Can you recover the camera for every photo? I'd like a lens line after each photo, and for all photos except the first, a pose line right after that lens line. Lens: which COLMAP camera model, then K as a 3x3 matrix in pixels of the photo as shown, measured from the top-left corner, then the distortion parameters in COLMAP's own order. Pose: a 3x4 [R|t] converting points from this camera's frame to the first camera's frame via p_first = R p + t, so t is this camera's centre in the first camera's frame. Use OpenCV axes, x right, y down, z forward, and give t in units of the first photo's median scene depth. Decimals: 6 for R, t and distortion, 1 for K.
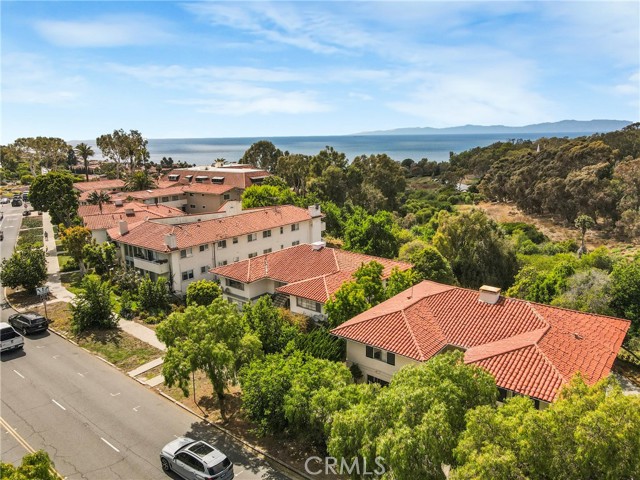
lens RADIAL K [[469.1, 0, 320.0], [0, 469.1, 240.0], [0, 0, 1]] dist [-0.001148, 0.030527]
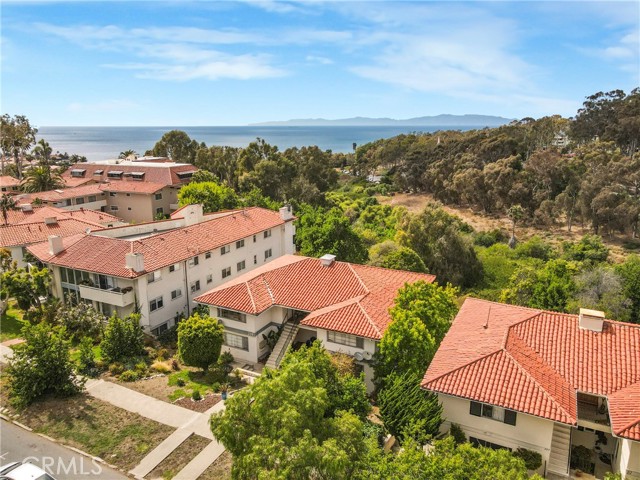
lens RADIAL K [[469.1, 0, 320.0], [0, 469.1, 240.0], [0, 0, 1]] dist [-0.001148, 0.030527]
pose [[0.975848, -0.039999, 0.214757, -0.169221], [0.035883, 0.999091, 0.023032, -0.037319], [-0.215483, -0.014769, 0.976396, 0.171127]]
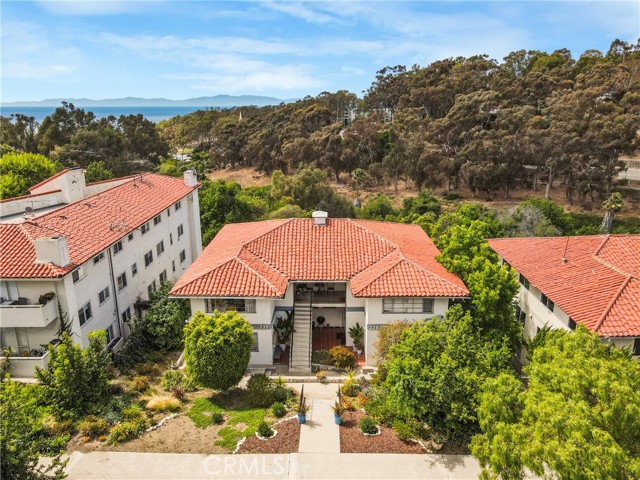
lens RADIAL K [[462.8, 0, 319.0], [0, 462.8, 252.6], [0, 0, 1]] dist [0.003426, 0.003826]
pose [[0.784935, -0.179436, 0.593025, -0.345543], [0.130248, 0.983545, 0.125201, -0.018404], [-0.605732, -0.021034, 0.795390, 0.428783]]
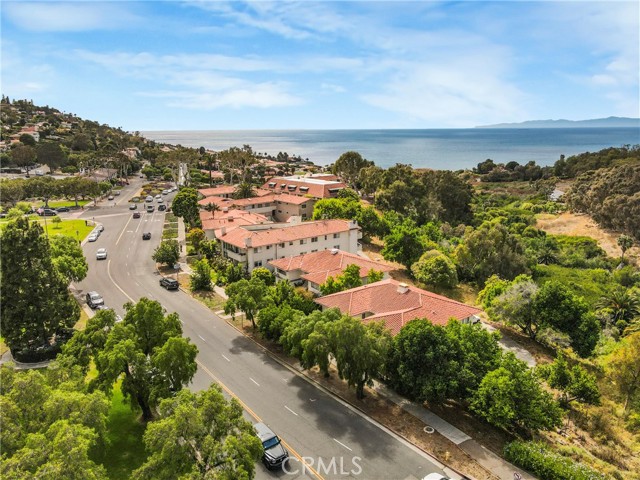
lens RADIAL K [[469.1, 0, 320.0], [0, 469.1, 240.0], [0, 0, 1]] dist [-0.001148, 0.030527]
pose [[0.970925, 0.063656, -0.230765, 0.270284], [-0.059945, 0.997935, 0.023062, -0.052030], [0.231757, -0.008558, 0.972736, -0.476565]]
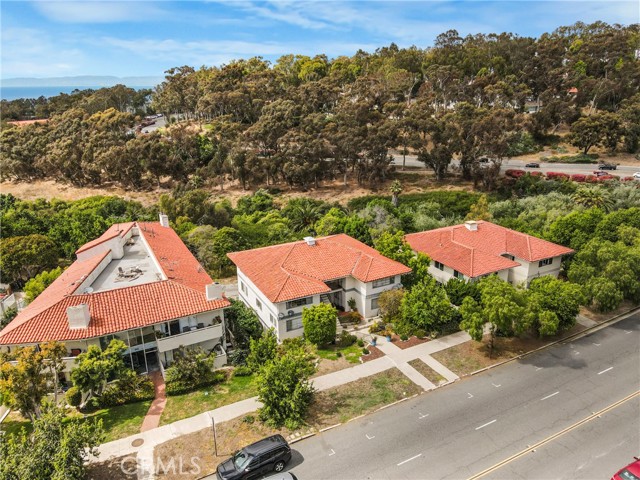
lens RADIAL K [[469.1, 0, 320.0], [0, 469.1, 240.0], [0, 0, 1]] dist [-0.001148, 0.030527]
pose [[0.394382, -0.286241, 0.873229, -0.814160], [0.209963, 0.953182, 0.217623, -0.191638], [-0.894639, 0.097519, 0.436018, 0.449571]]
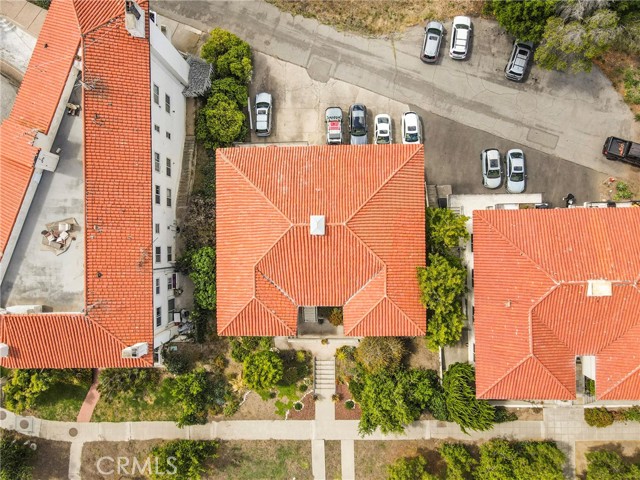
lens RADIAL K [[469.1, 0, 320.0], [0, 469.1, 240.0], [0, 0, 1]] dist [-0.001148, 0.030527]
pose [[0.766899, -0.641612, -0.014126, -0.003954], [0.172933, 0.185405, 0.967326, -0.568855], [-0.618029, -0.744284, 0.253143, 0.708638]]
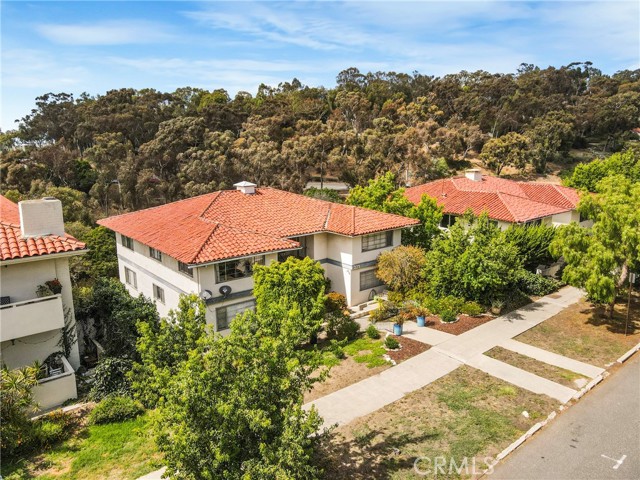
lens RADIAL K [[469.1, 0, 320.0], [0, 469.1, 240.0], [0, 0, 1]] dist [-0.001148, 0.030527]
pose [[0.190872, -0.188384, 0.963369, -0.535055], [0.222038, 0.964261, 0.144566, 0.008670], [-0.956173, 0.186311, 0.225879, 0.678164]]
